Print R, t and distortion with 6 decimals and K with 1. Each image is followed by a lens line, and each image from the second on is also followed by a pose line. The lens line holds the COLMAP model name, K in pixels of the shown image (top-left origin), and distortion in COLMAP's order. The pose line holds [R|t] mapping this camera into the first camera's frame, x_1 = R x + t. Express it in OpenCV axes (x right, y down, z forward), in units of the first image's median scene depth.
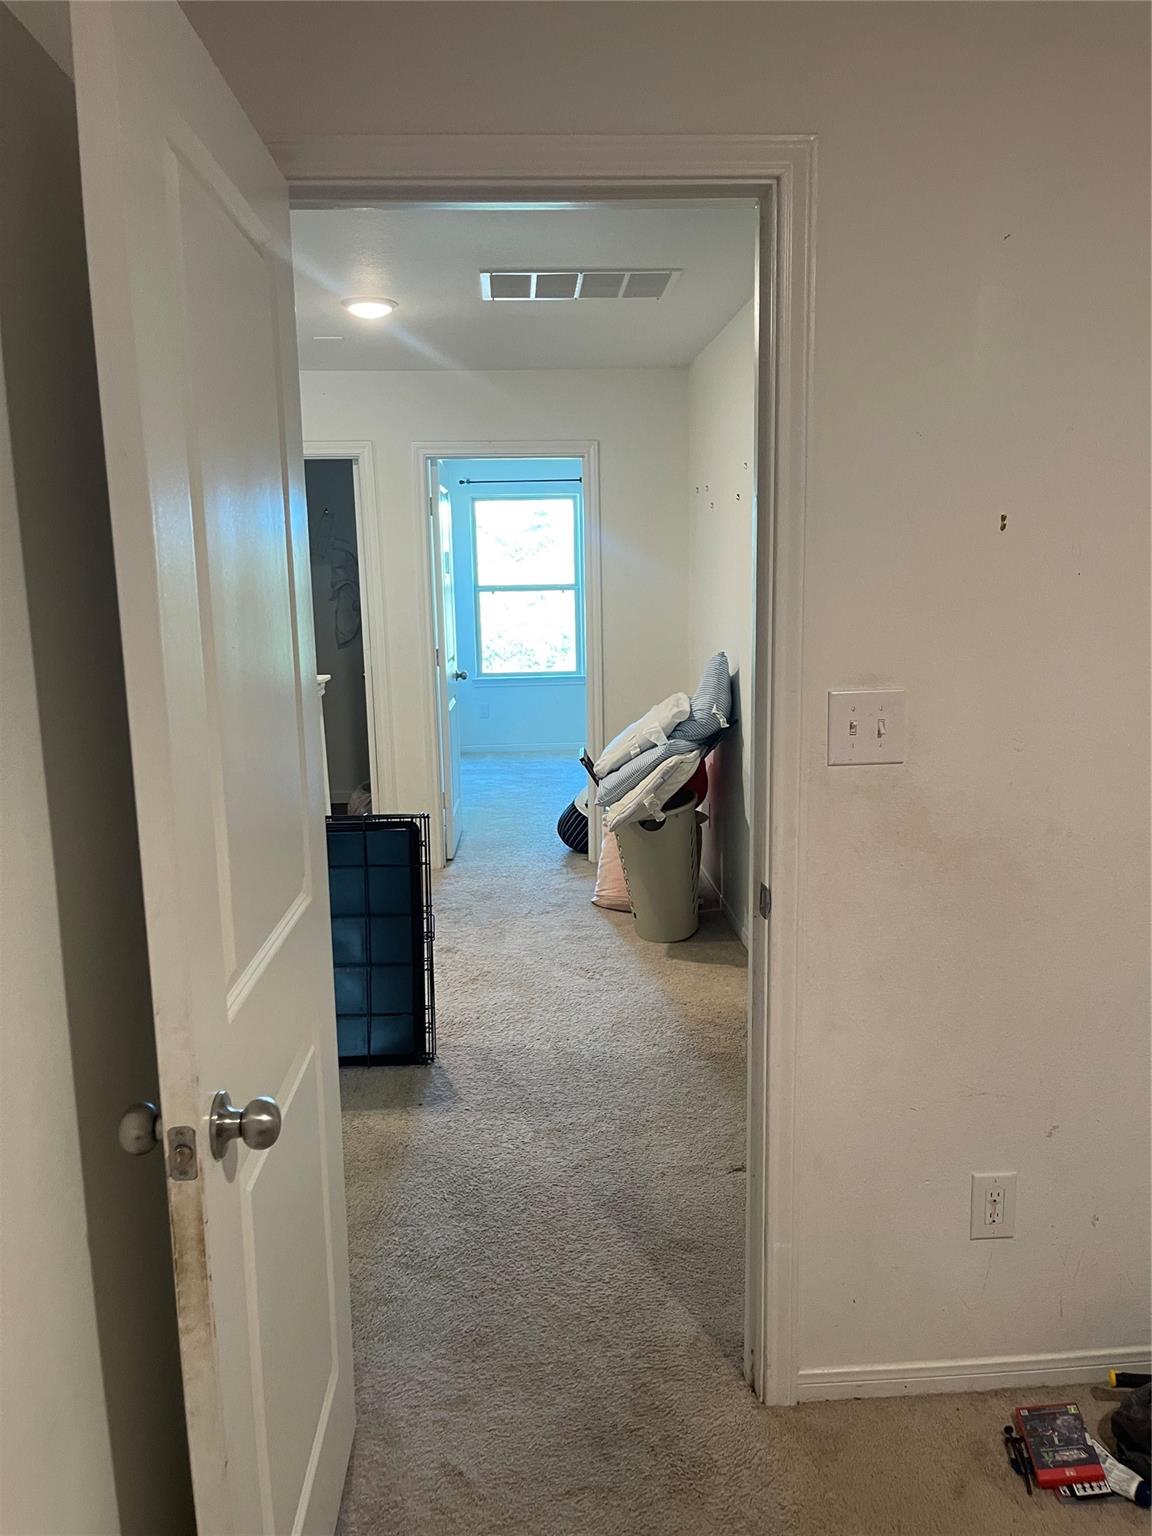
lens RADIAL K [[1150.3, 0, 576.8], [0, 1150.3, 767.2], [0, 0, 1]] dist [0.021059, -0.001687]
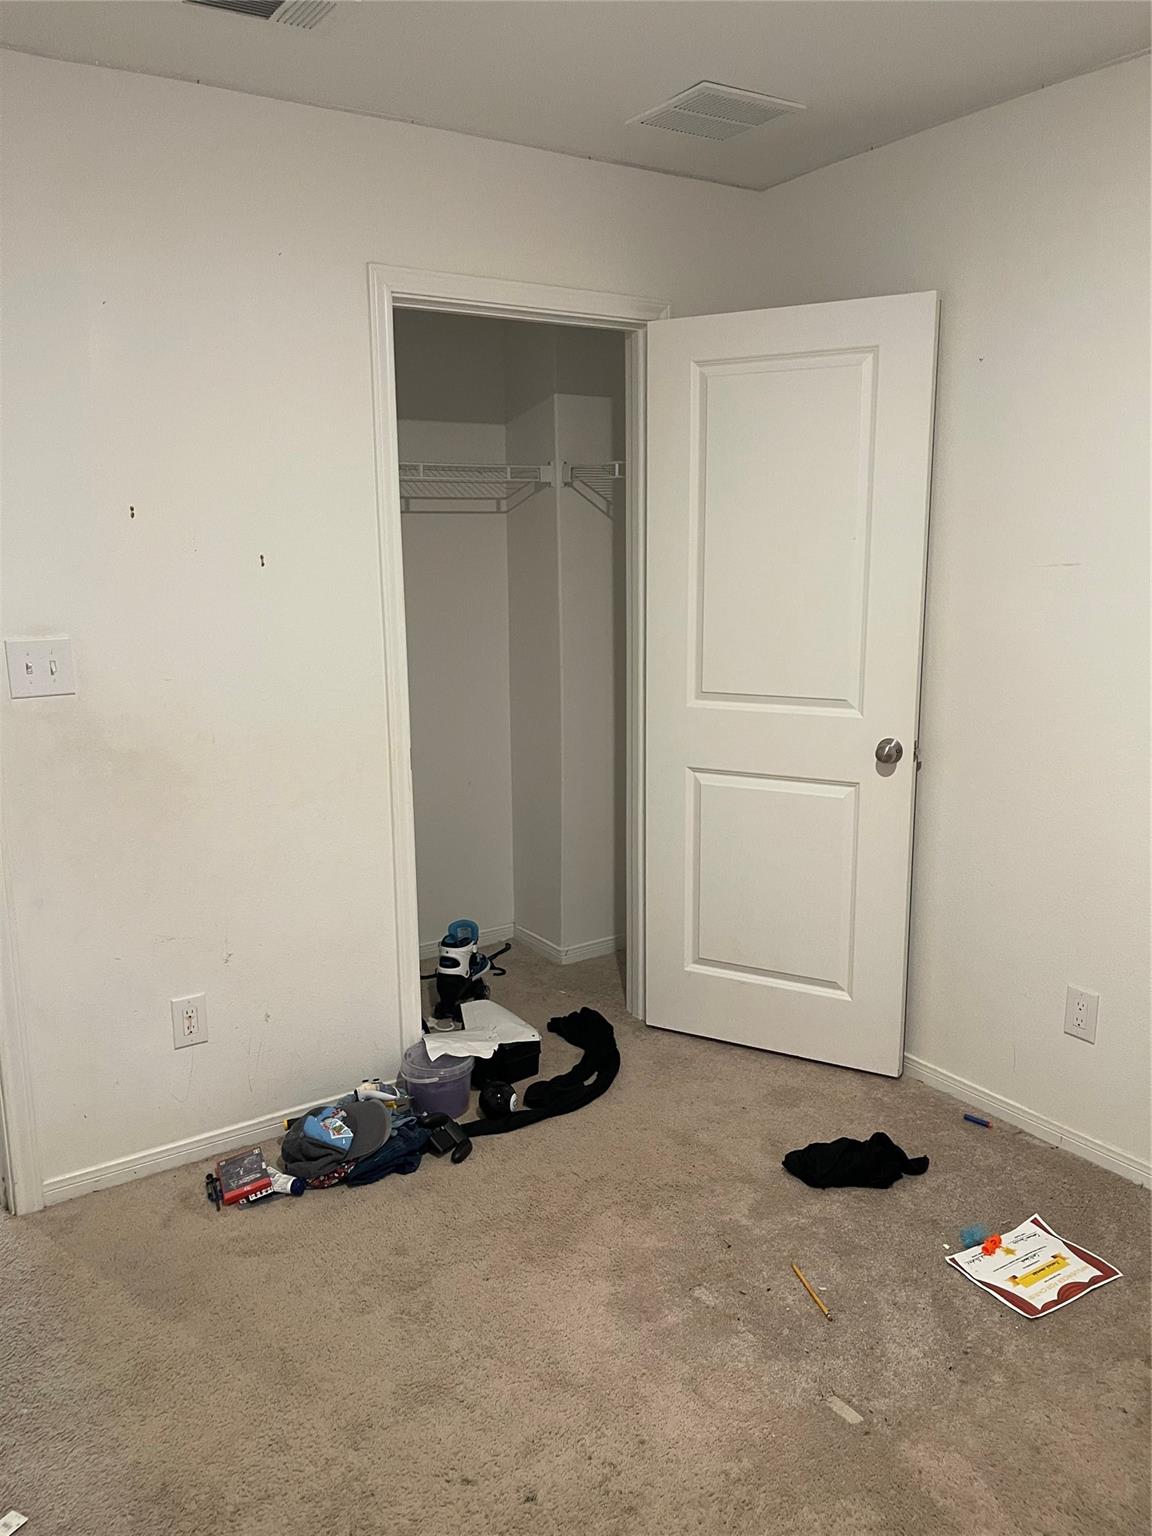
lens RADIAL K [[1150.3, 0, 576.9], [0, 1150.3, 768.0], [0, 0, 1]] dist [0.021059, -0.001687]
pose [[0.867771, -0.084750, 0.489685, 0.124330], [0.072703, 0.996400, 0.043609, 0.062897], [-0.491618, -0.002241, 0.870808, -0.413969]]
